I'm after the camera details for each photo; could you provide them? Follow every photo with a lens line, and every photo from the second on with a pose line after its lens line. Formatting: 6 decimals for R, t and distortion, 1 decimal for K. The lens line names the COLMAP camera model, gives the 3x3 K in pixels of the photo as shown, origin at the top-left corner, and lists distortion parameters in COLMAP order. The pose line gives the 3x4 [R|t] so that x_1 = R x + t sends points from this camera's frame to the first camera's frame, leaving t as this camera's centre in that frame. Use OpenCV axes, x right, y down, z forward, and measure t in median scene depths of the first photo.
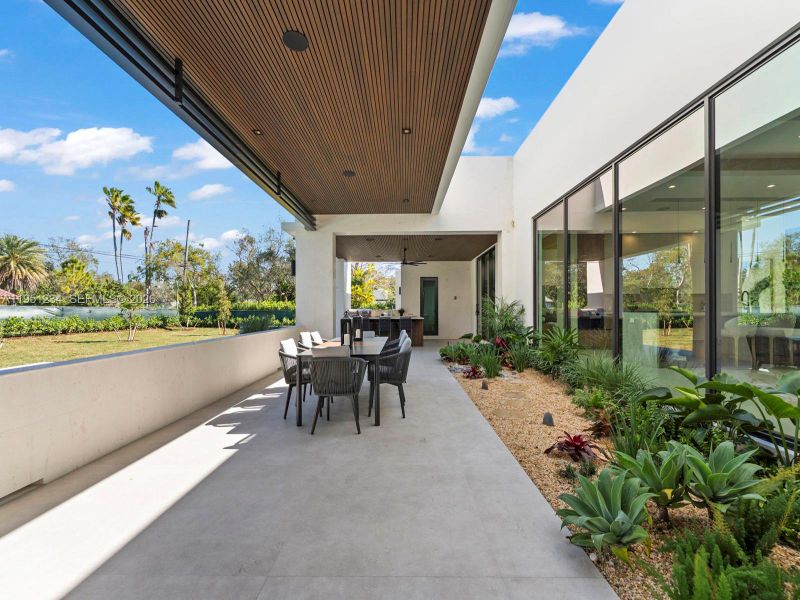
lens RADIAL K [[328.6, 0, 401.9], [0, 328.6, 306.1], [0, 0, 1]] dist [0.001564, 0.000167]
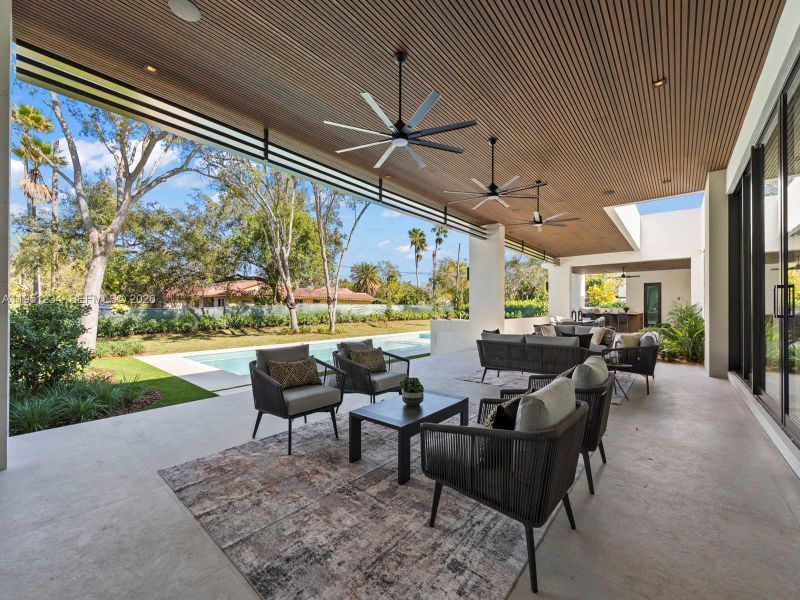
lens RADIAL K [[323.2, 0, 398.5], [0, 323.2, 301.3], [0, 0, 1]] dist [-0.000453, -0.000594]
pose [[0.764041, -0.008323, -0.645114, 0.051149], [0.004132, 0.999959, -0.008007, -0.002759], [0.645154, 0.003452, 0.764044, -0.230137]]
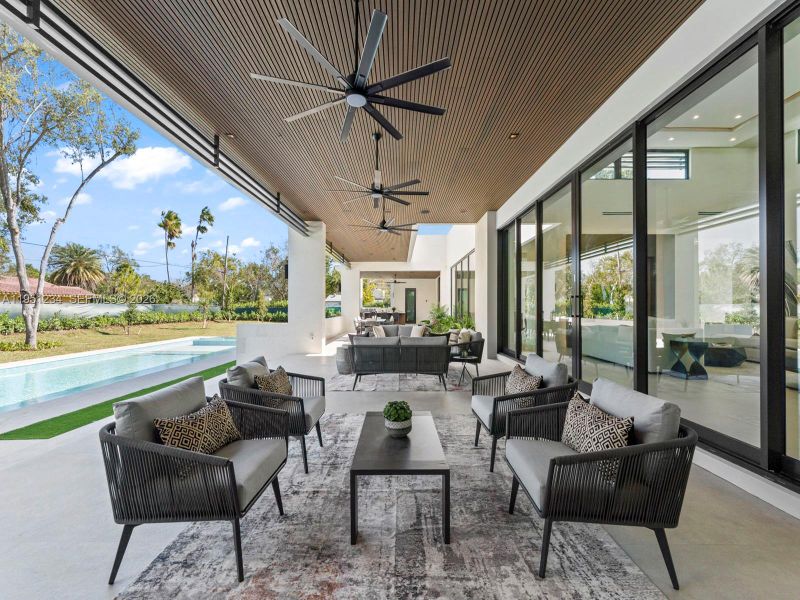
lens RADIAL K [[323.2, 0, 396.1], [0, 323.2, 304.8], [0, 0, 1]] dist [-0.000453, -0.000594]
pose [[0.999971, 0.003514, -0.006823, 0.008027], [-0.003483, 0.999983, 0.004614, -0.003955], [0.006839, -0.004591, 0.999966, -0.230702]]
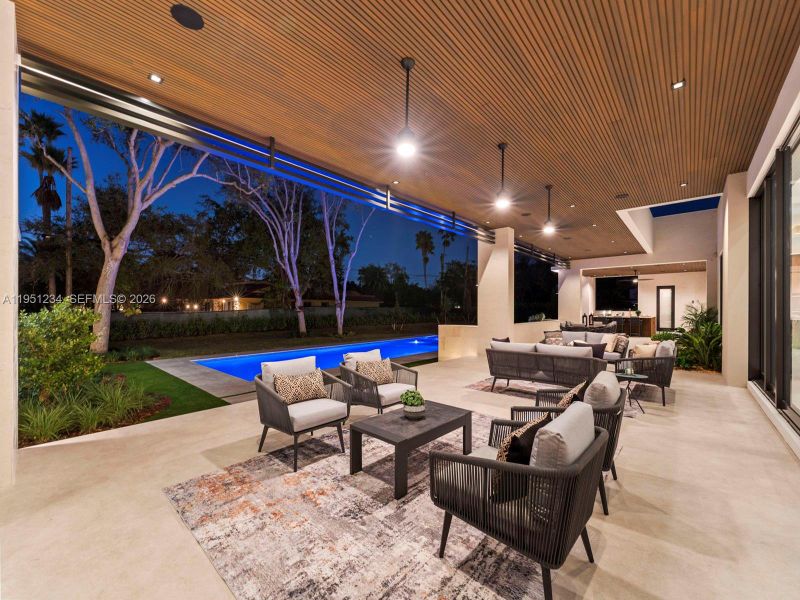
lens RADIAL K [[323.2, 0, 400.0], [0, 323.2, 305.2], [0, 0, 1]] dist [-0.000453, -0.000594]
pose [[0.751802, -0.007661, -0.659344, 0.049864], [0.008289, 0.999963, -0.002167, -0.005211], [0.659337, -0.003836, 0.751838, -0.228479]]
